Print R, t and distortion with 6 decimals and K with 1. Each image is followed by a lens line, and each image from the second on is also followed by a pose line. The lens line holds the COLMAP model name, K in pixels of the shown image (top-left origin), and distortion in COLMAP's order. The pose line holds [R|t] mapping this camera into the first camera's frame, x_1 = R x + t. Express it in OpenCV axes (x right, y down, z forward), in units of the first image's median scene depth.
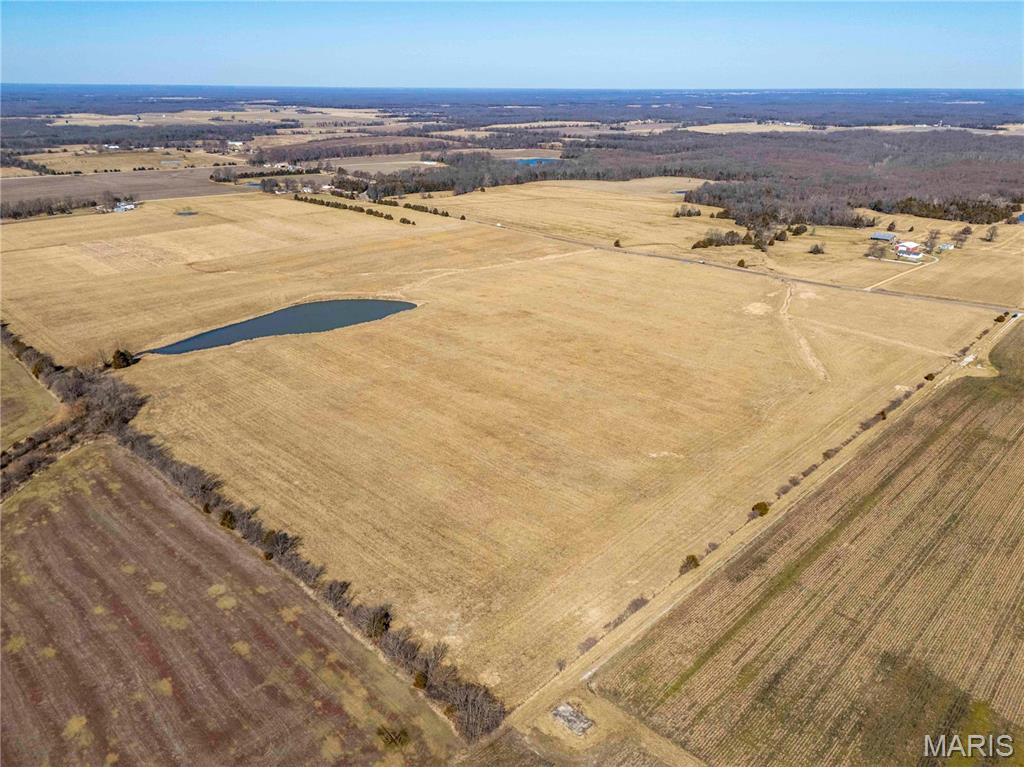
lens RADIAL K [[751.6, 0, 515.3], [0, 751.6, 380.0], [0, 0, 1]] dist [0.079183, -0.066912]
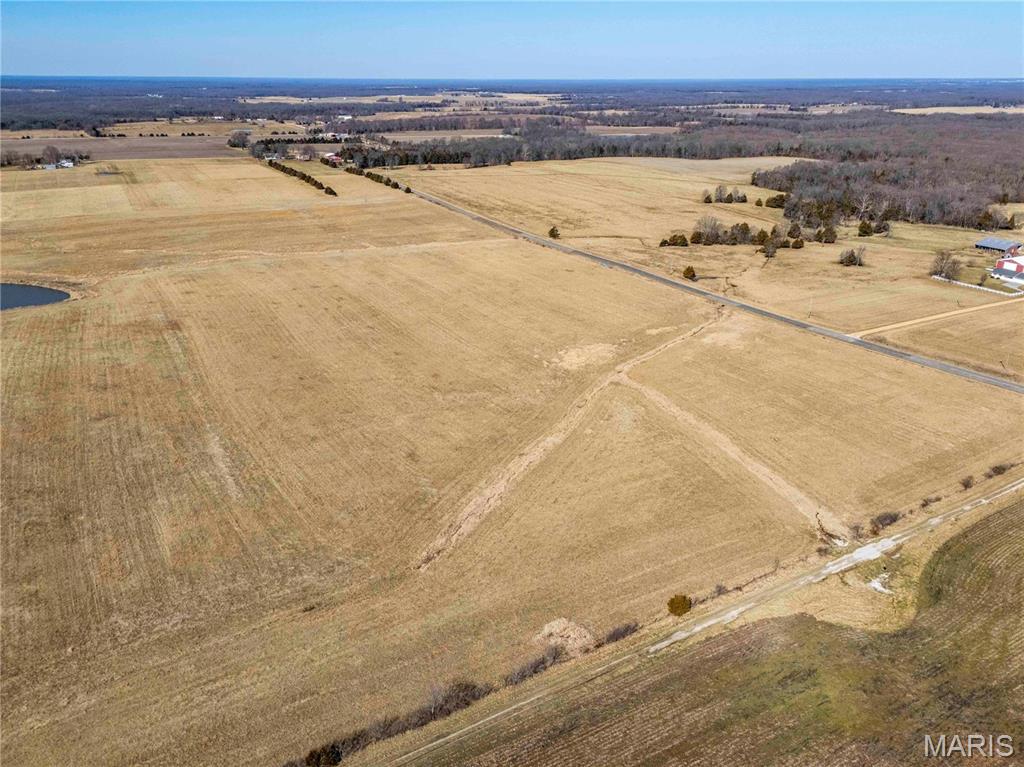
lens RADIAL K [[751.6, 0, 515.3], [0, 751.6, 380.0], [0, 0, 1]] dist [0.079183, -0.066912]
pose [[0.960200, 0.102688, -0.259753, 0.464087], [-0.100633, 0.994697, 0.021234, -0.093740], [0.260556, 0.005750, 0.965442, 0.528000]]
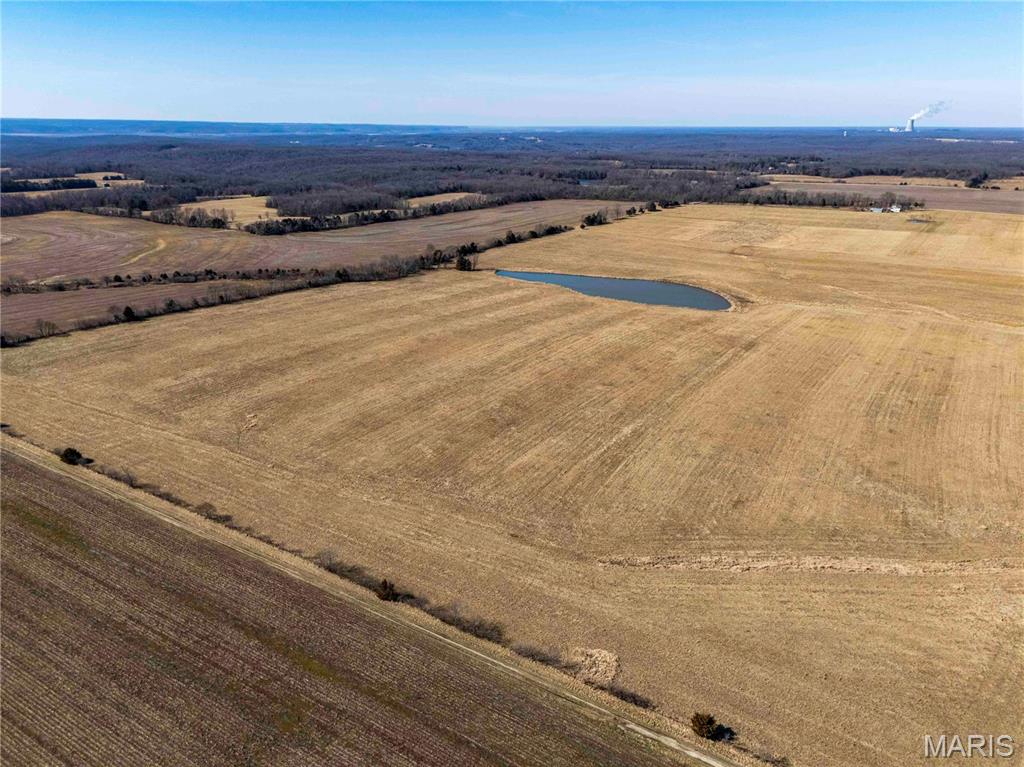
lens RADIAL K [[751.6, 0, 515.3], [0, 751.6, 380.0], [0, 0, 1]] dist [0.079183, -0.066912]
pose [[0.198277, 0.315898, -0.927844, 0.657882], [-0.364698, 0.902446, 0.229316, -0.152582], [0.909770, 0.292914, 0.294142, 0.663716]]
